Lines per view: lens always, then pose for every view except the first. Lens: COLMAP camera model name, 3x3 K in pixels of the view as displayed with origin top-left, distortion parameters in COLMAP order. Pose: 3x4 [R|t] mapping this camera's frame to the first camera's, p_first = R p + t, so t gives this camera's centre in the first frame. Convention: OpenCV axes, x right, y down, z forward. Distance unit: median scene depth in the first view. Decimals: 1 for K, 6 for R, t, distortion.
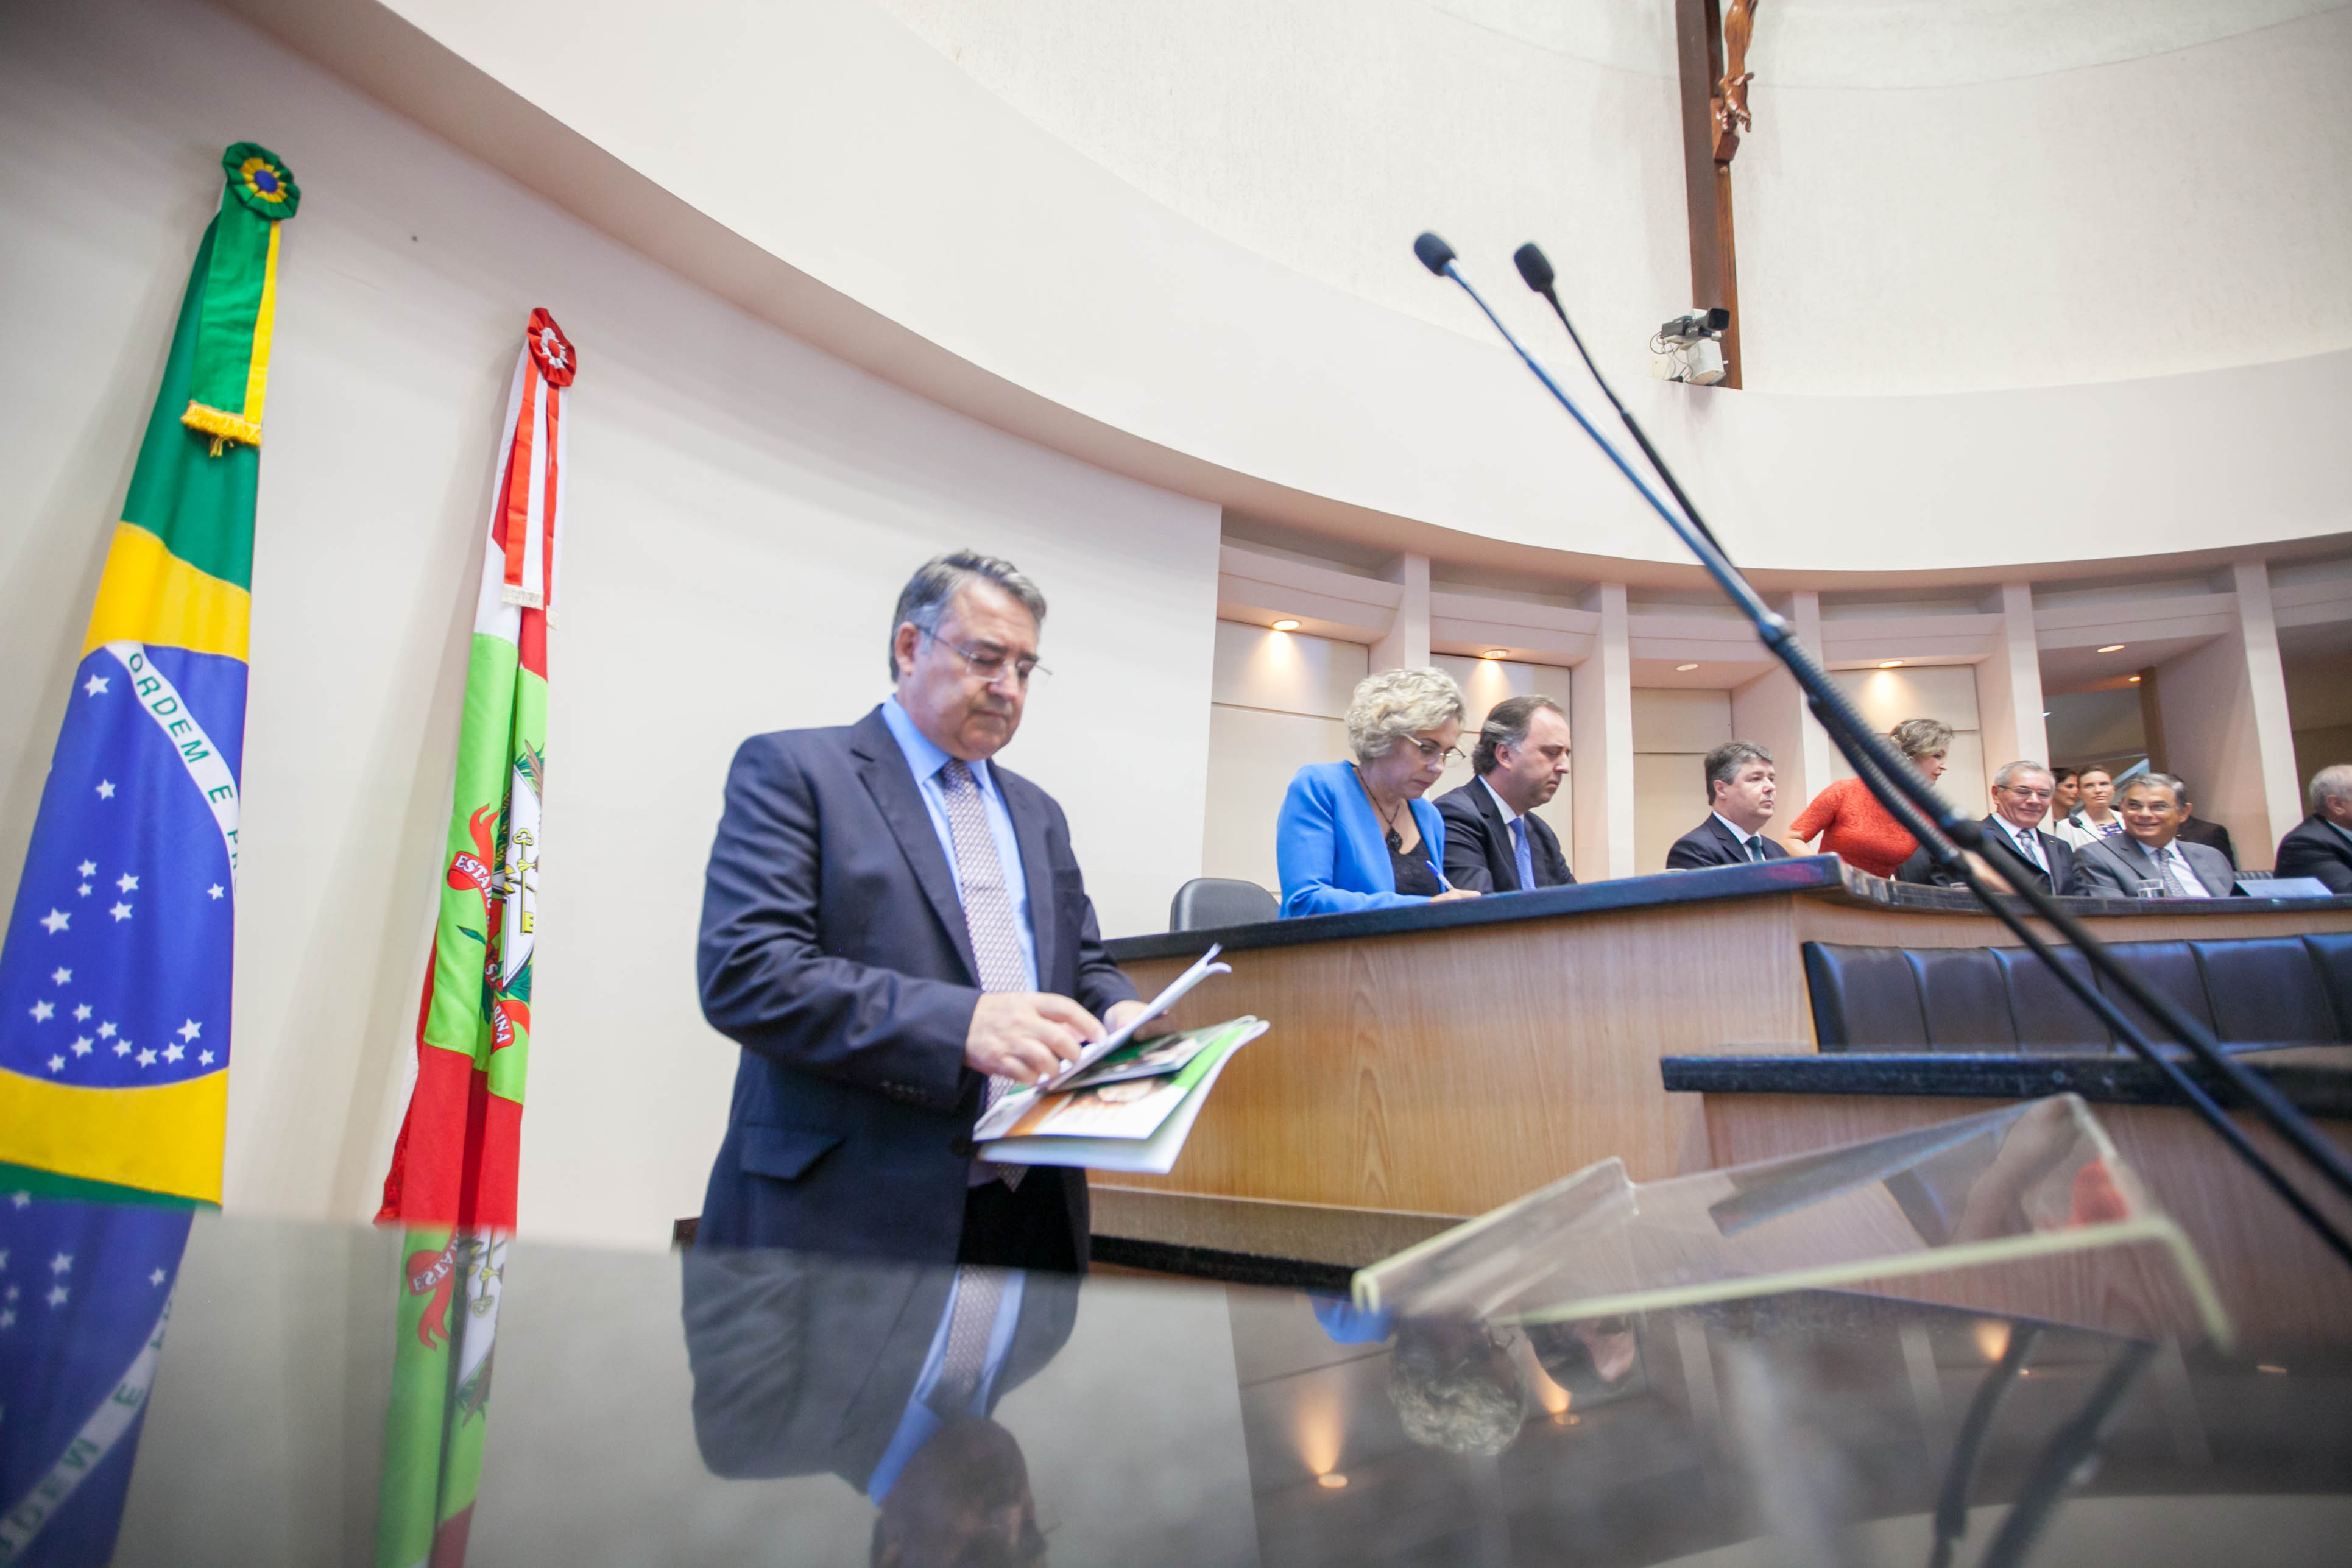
lens RADIAL K [[1078.4, 0, 1171.2], [0, 1078.4, 763.6], [0, 0, 1]] dist [-0.025468, 0.006006]
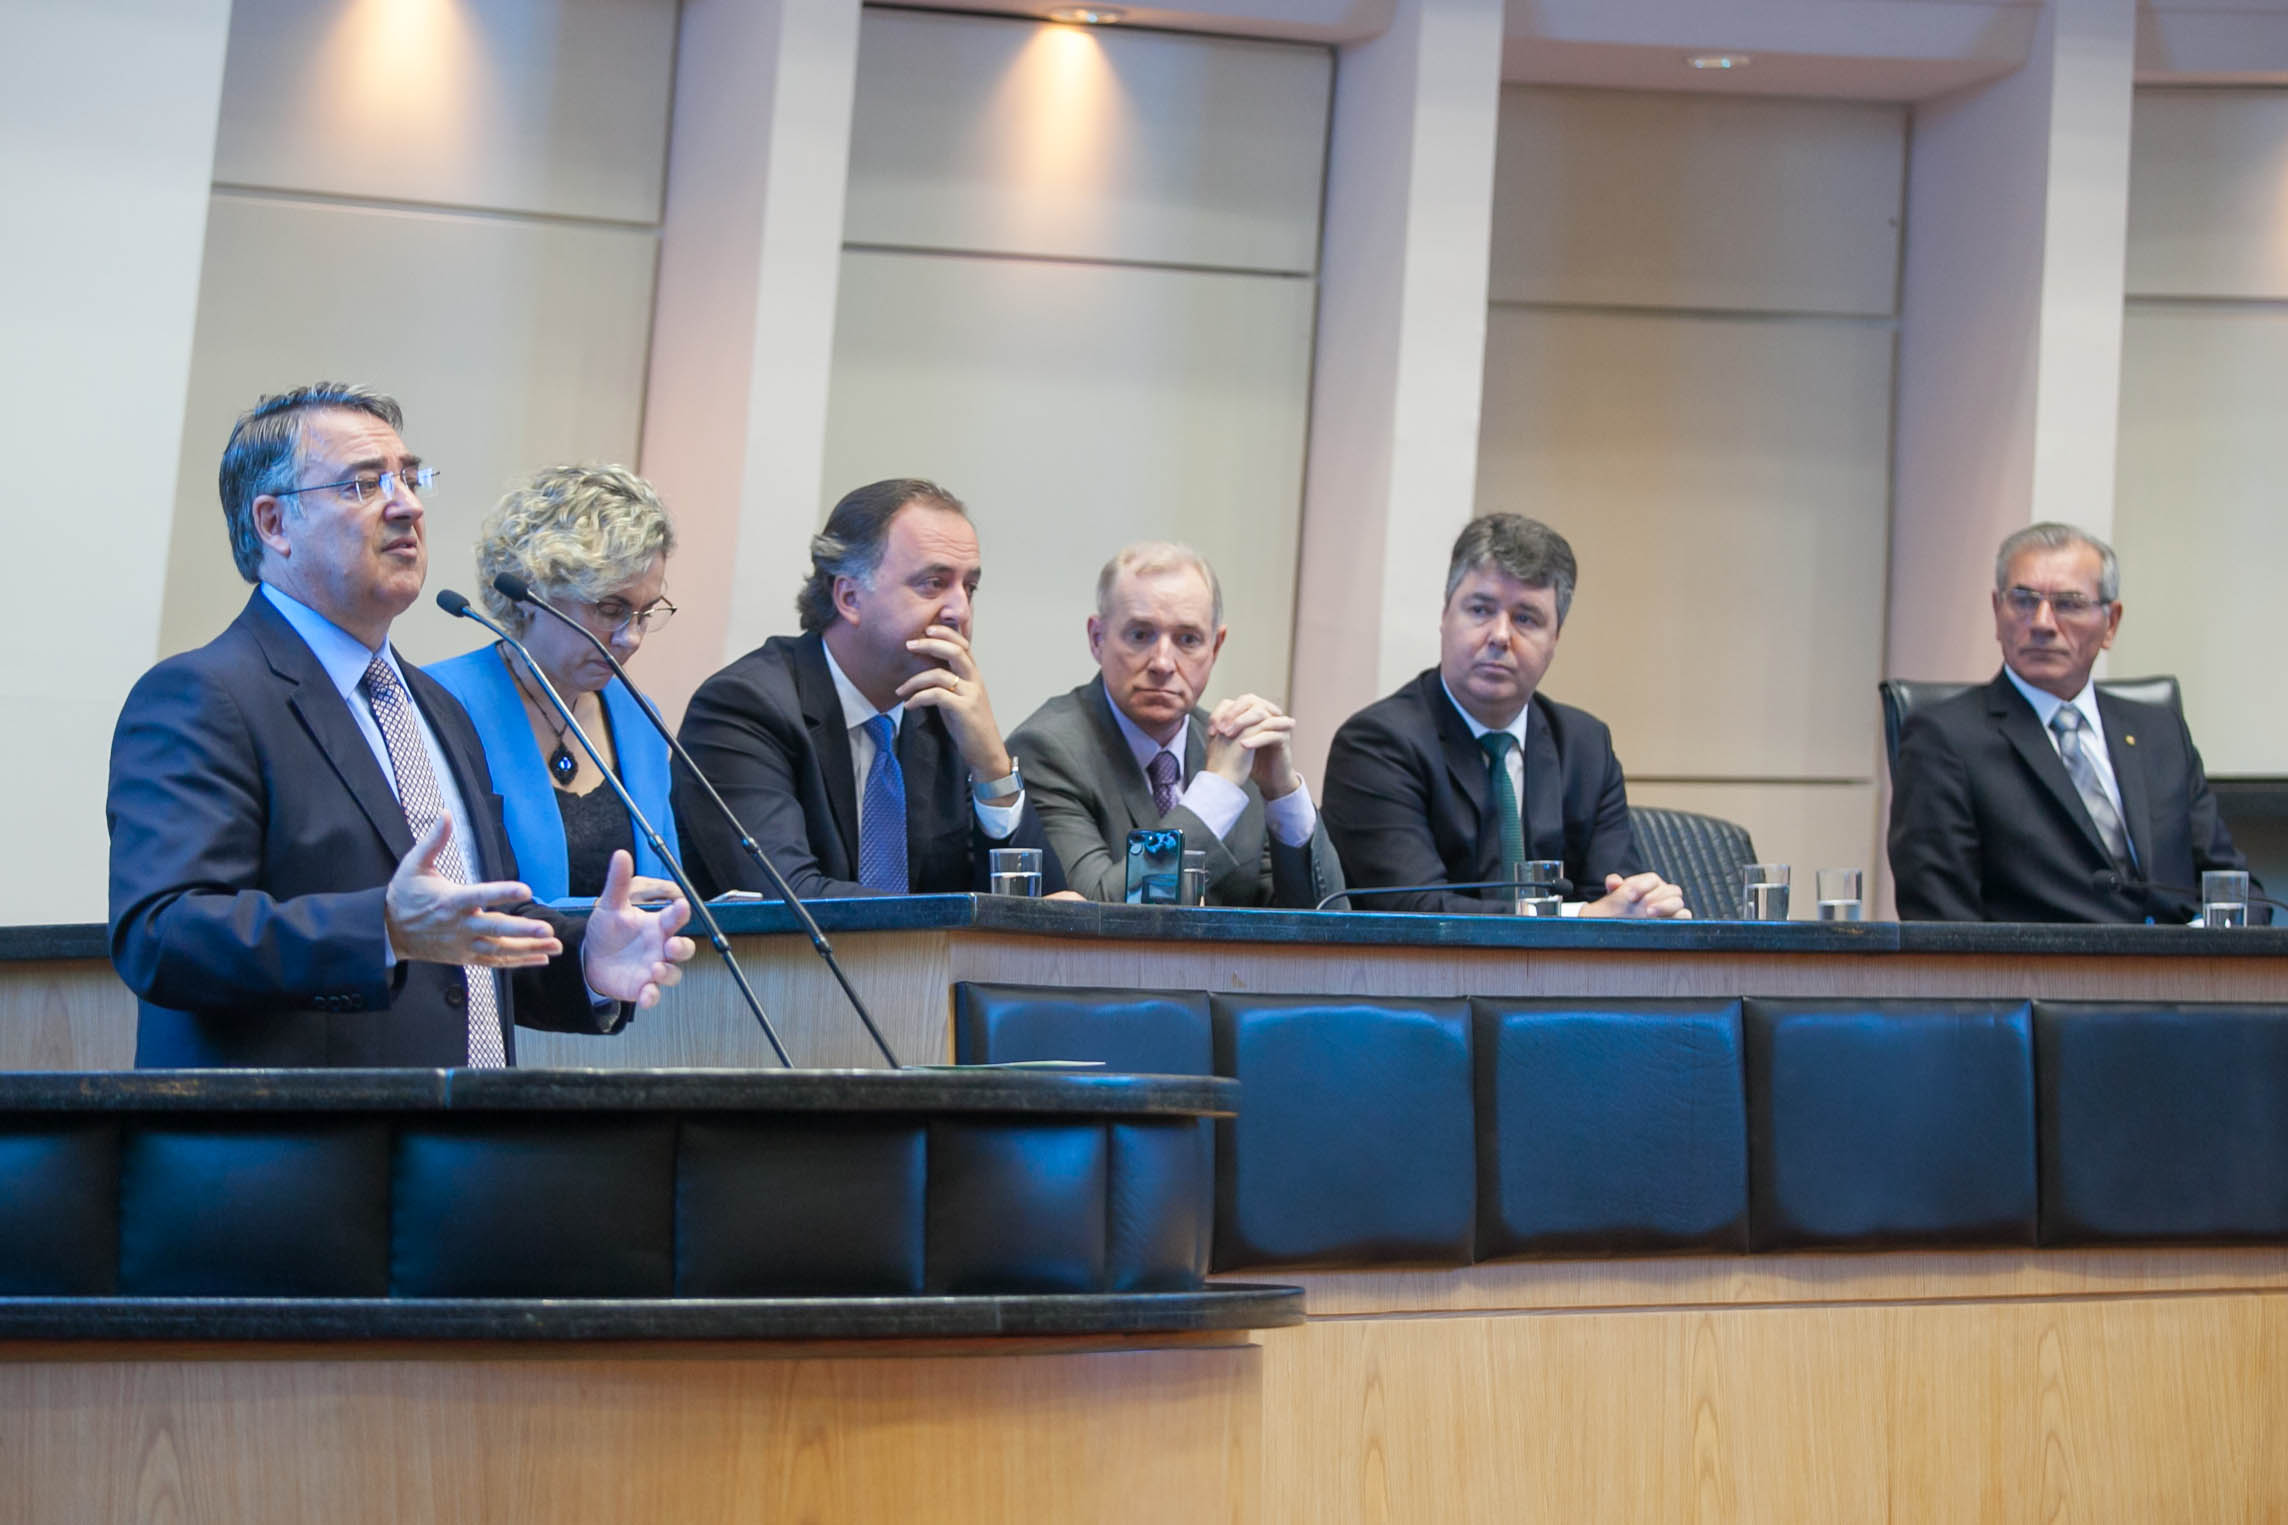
lens RADIAL K [[6923.0, 0, 1153.2], [0, 6923.0, 782.6], [0, 0, 1]] dist [-0.186145, 0.000000]
pose [[0.971880, 0.042055, 0.231690, -0.151775], [-0.078916, 0.985193, 0.152207, -0.213195], [-0.221859, -0.166211, 0.960808, -1.091921]]
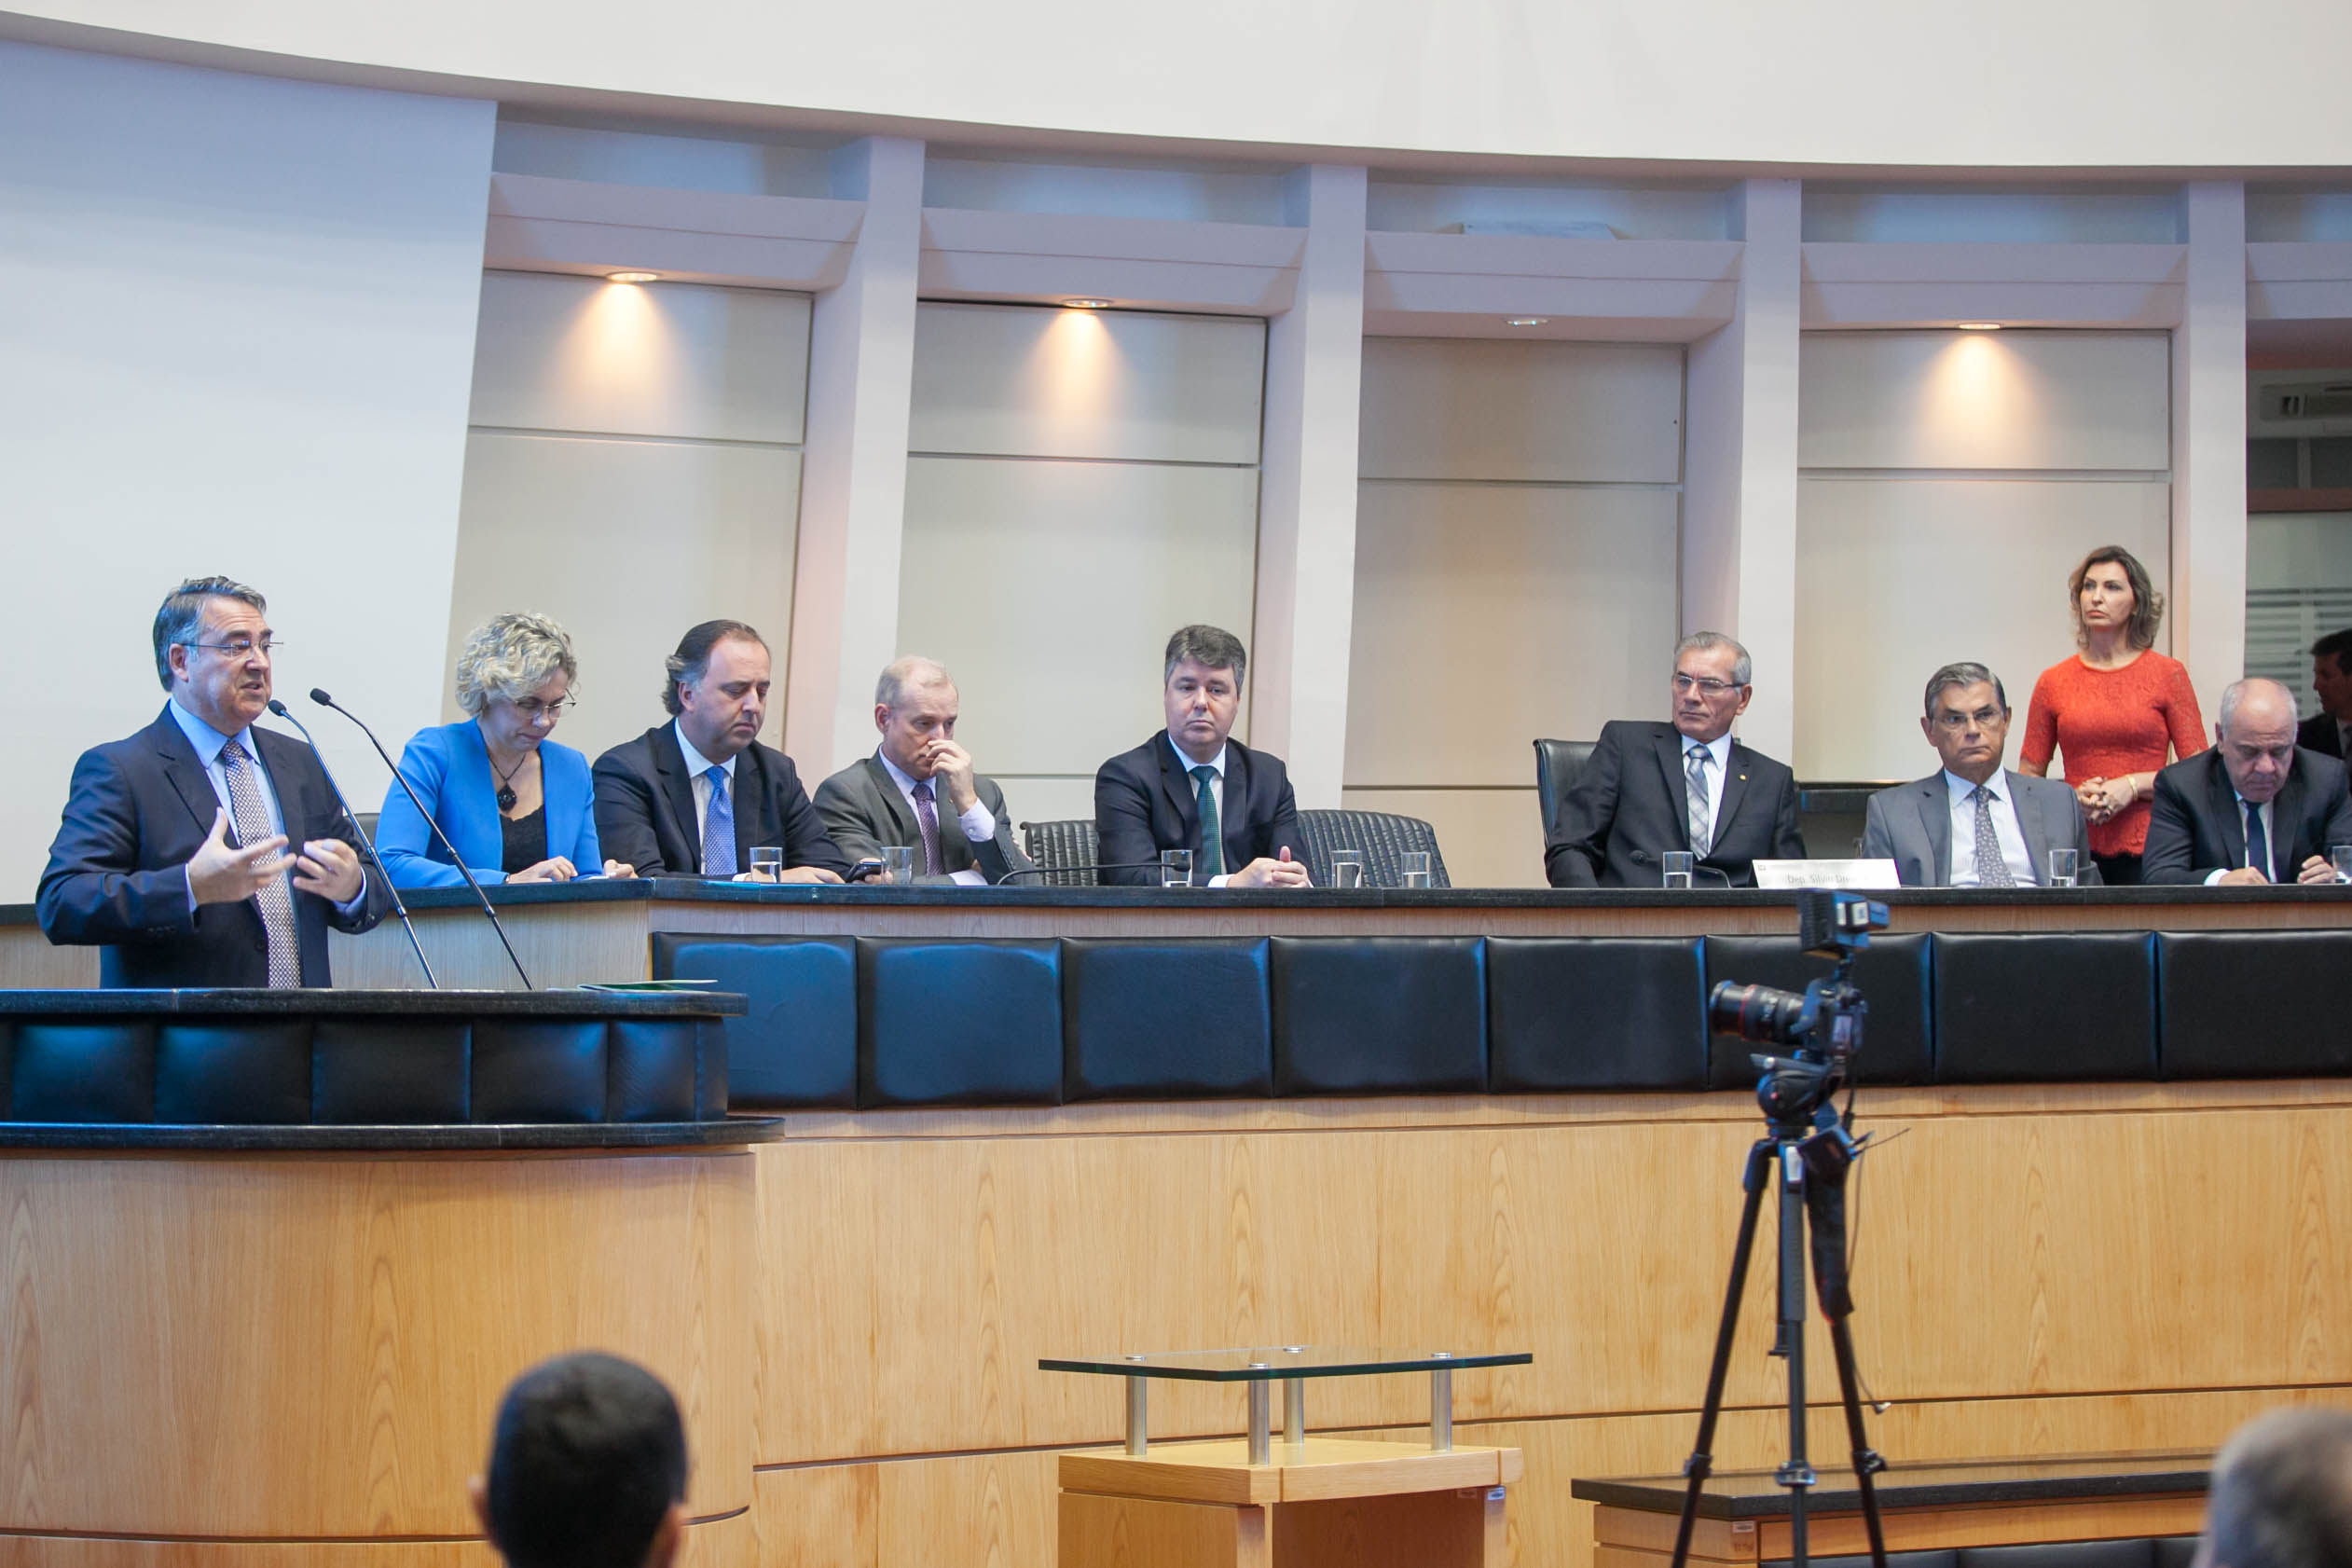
lens RADIAL K [[4728.0, 0, 1162.3], [0, 4728.0, 764.8], [0, 0, 1]] dist [-0.289862, 0.000000]
pose [[0.993922, 0.032435, 0.105198, 0.130959], [-0.049079, 0.985942, 0.159714, -0.268937], [-0.098539, -0.163907, 0.981542, -1.281807]]
